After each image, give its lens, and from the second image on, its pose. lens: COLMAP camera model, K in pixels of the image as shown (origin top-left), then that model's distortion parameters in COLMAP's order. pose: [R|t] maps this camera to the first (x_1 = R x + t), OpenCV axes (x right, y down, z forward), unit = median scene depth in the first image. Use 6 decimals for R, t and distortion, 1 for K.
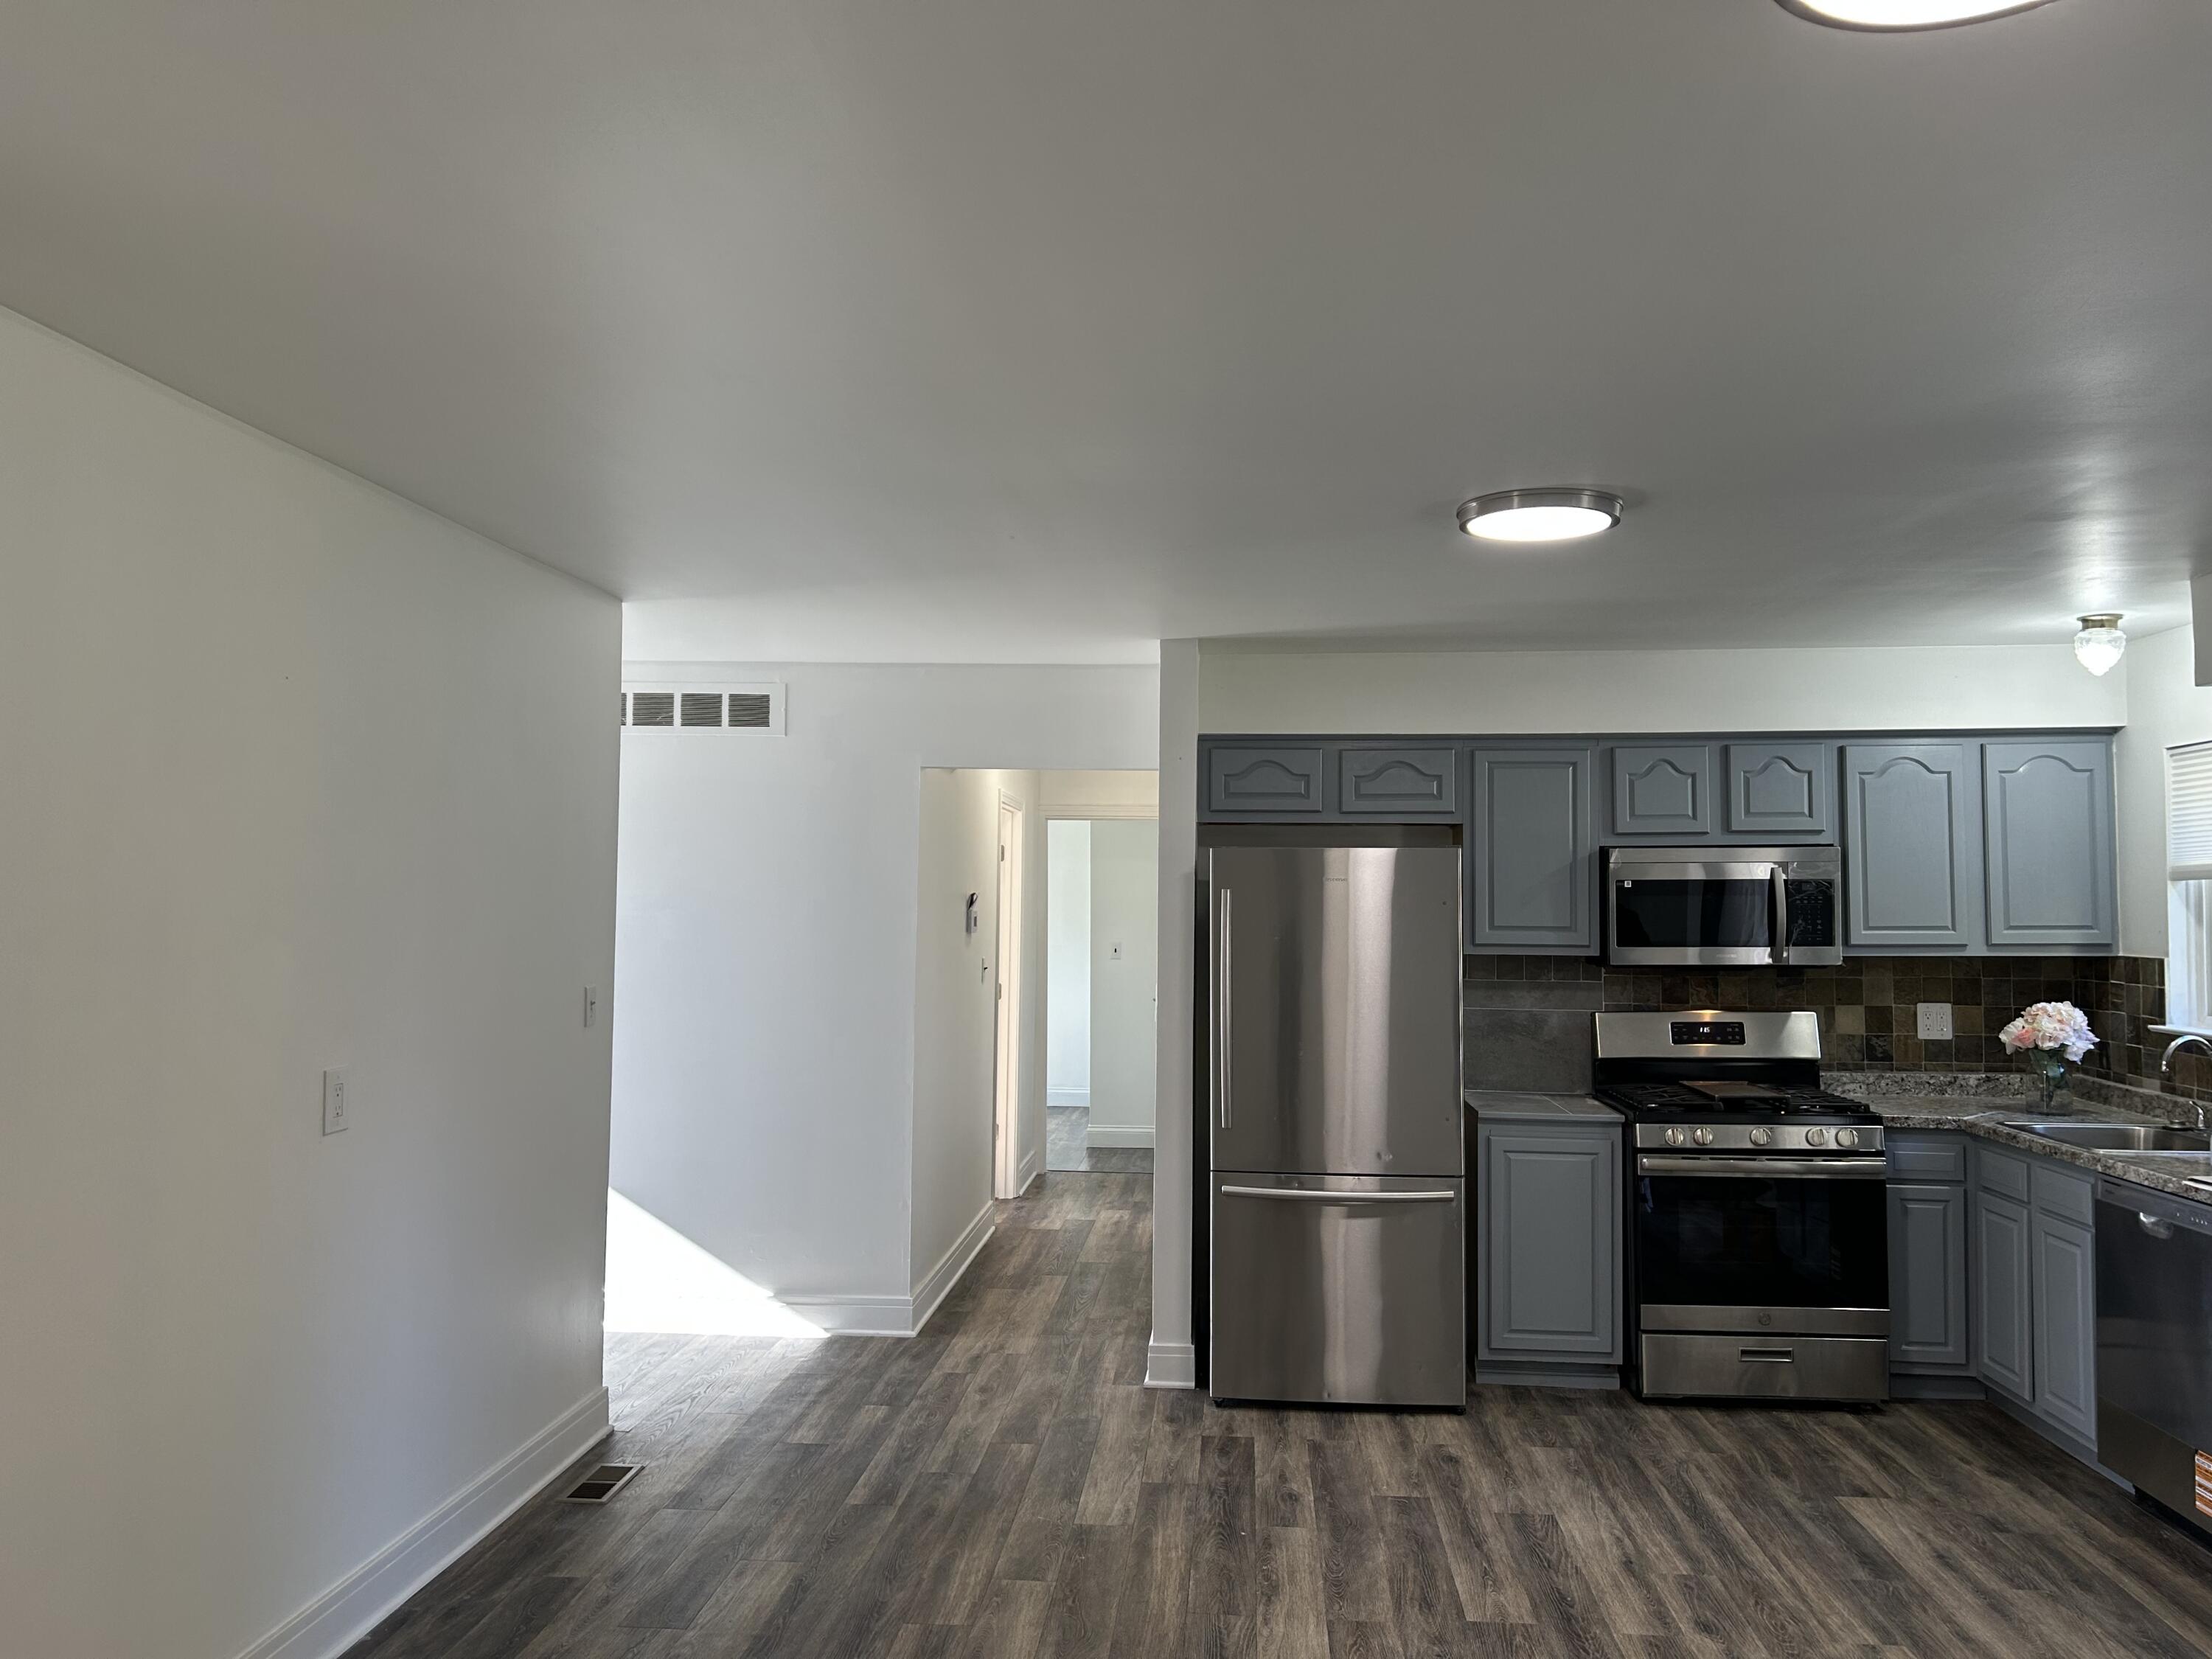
lens RADIAL K [[1660.1, 0, 1078.1], [0, 1660.1, 830.3], [0, 0, 1]] dist [0.007148, 0.000808]
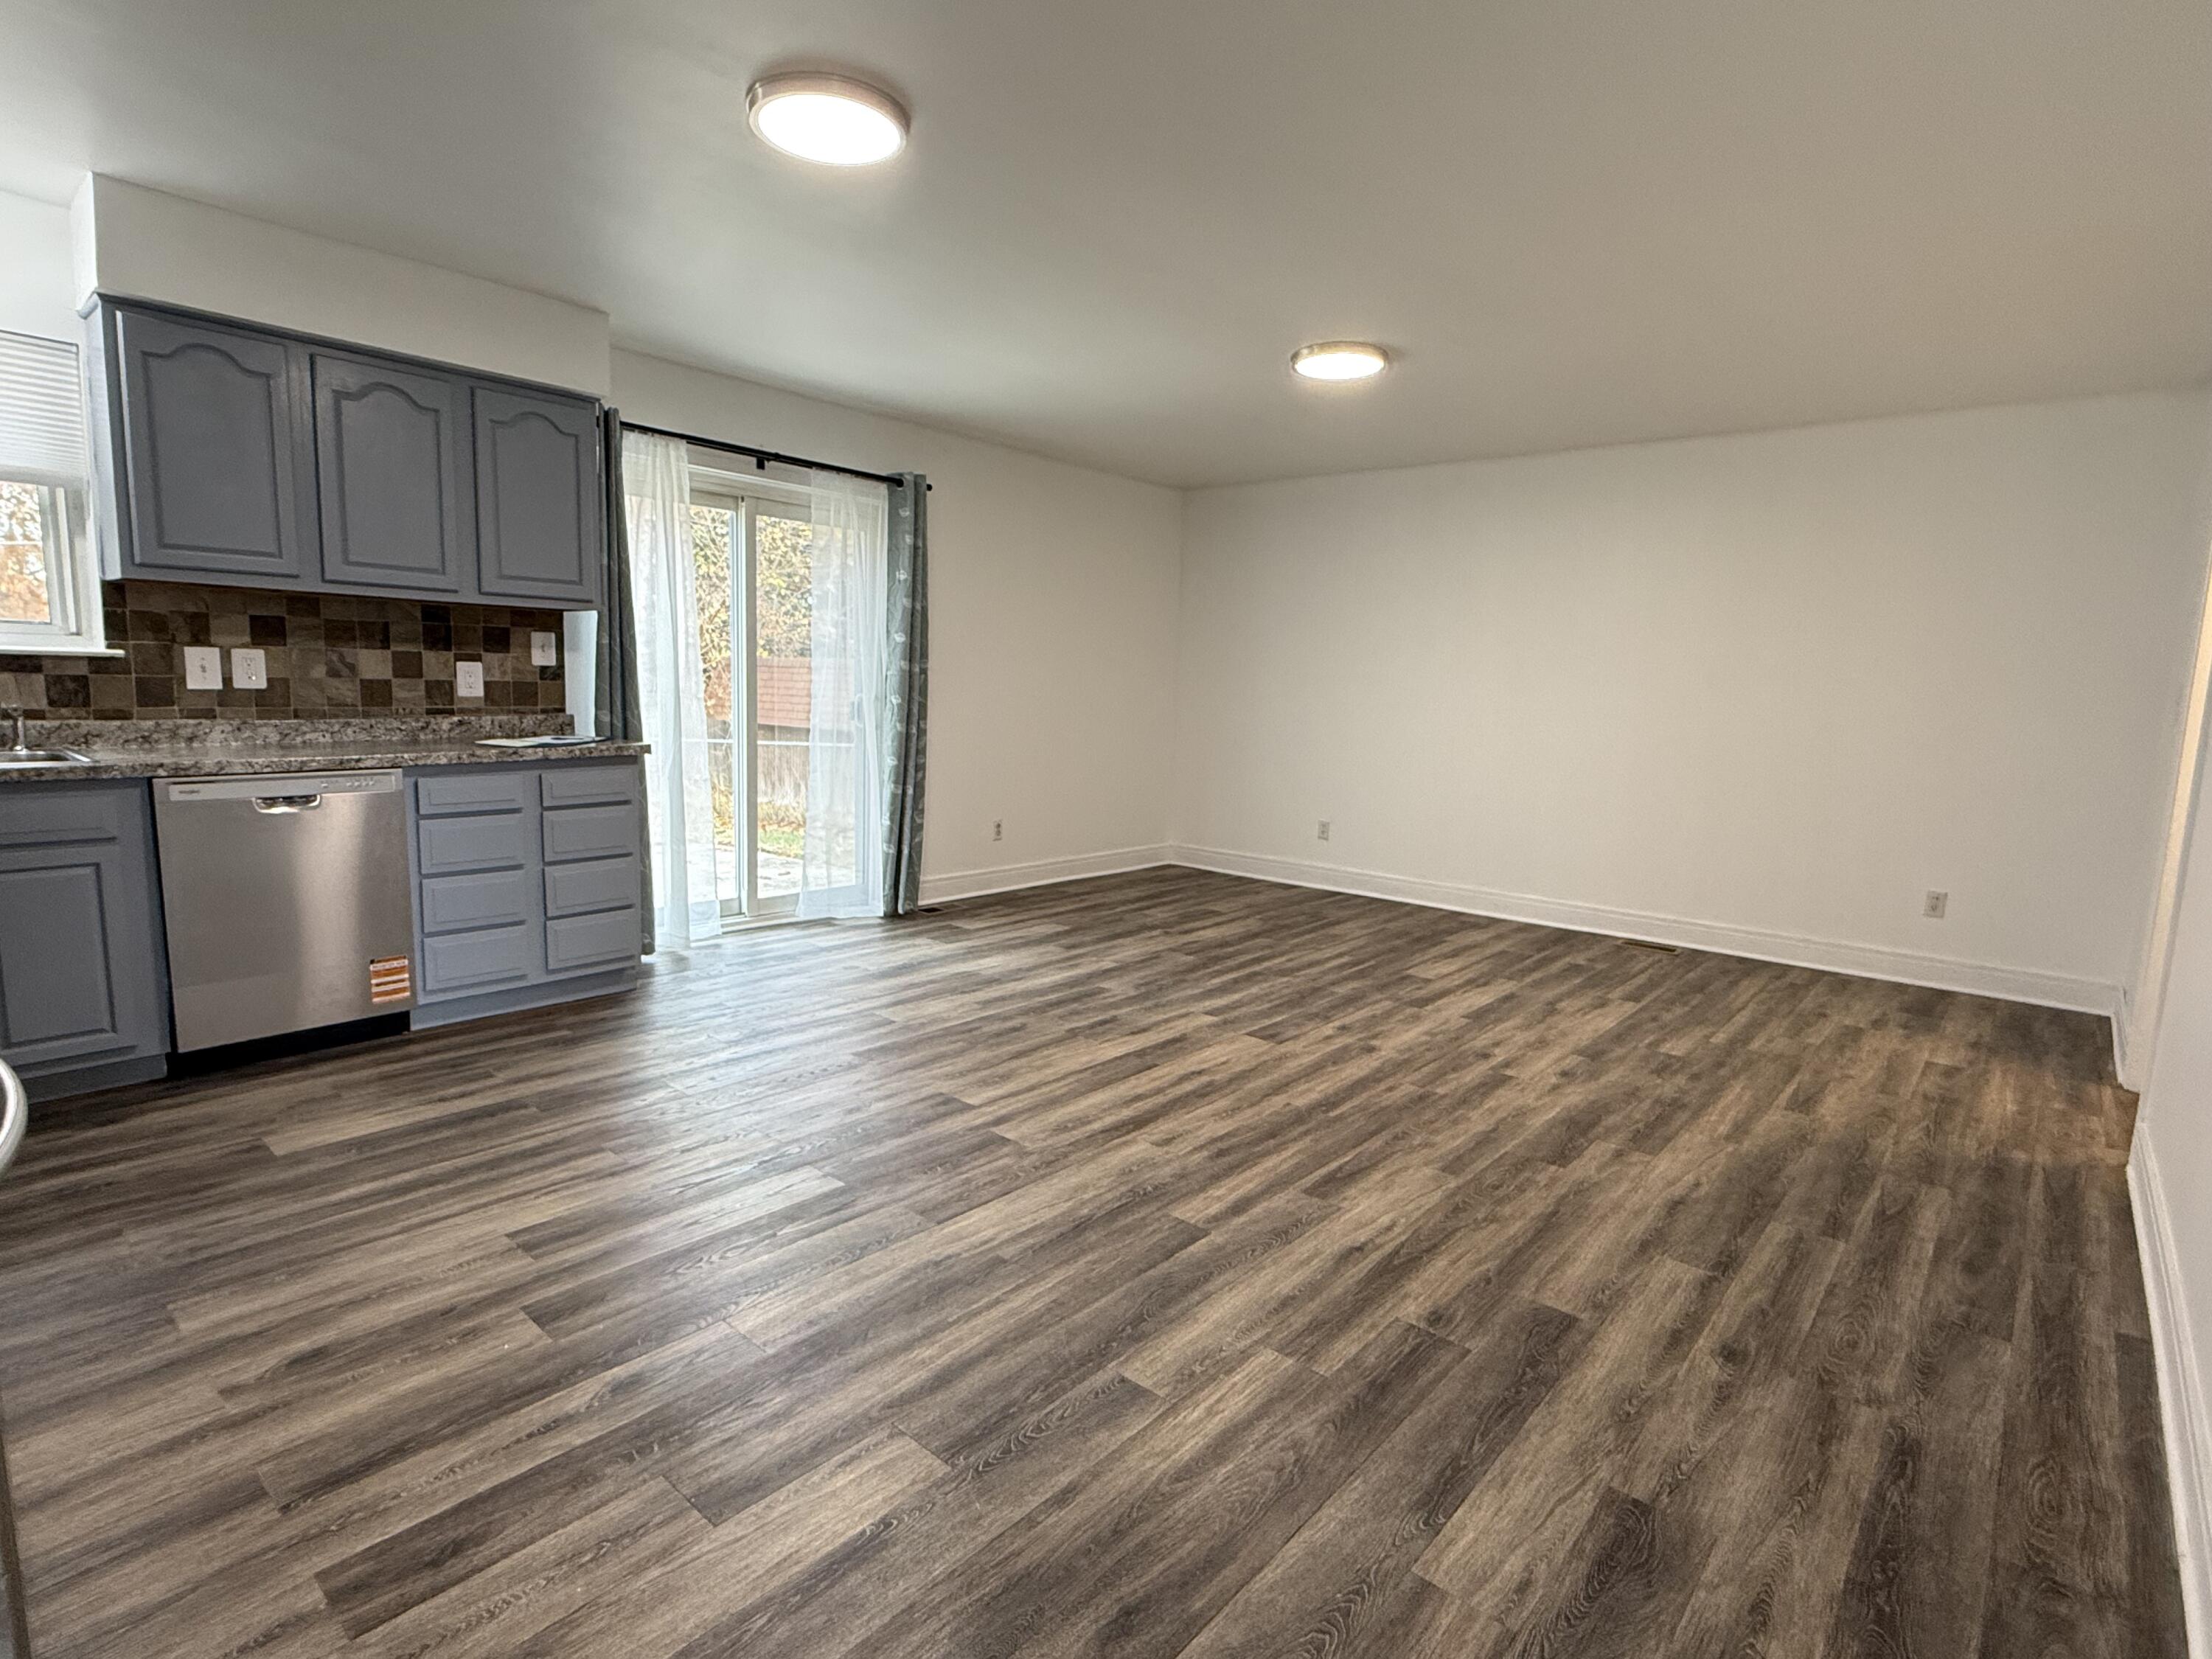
lens RADIAL K [[1131.2, 0, 1106.0], [0, 1131.2, 829.5], [0, 0, 1]] dist [0.001005, -0.000102]
pose [[-0.819241, -0.110188, 0.562764, -0.195366], [-0.065312, 0.992909, 0.099332, 0.104286], [-0.569718, 0.044622, -0.820628, 0.984553]]
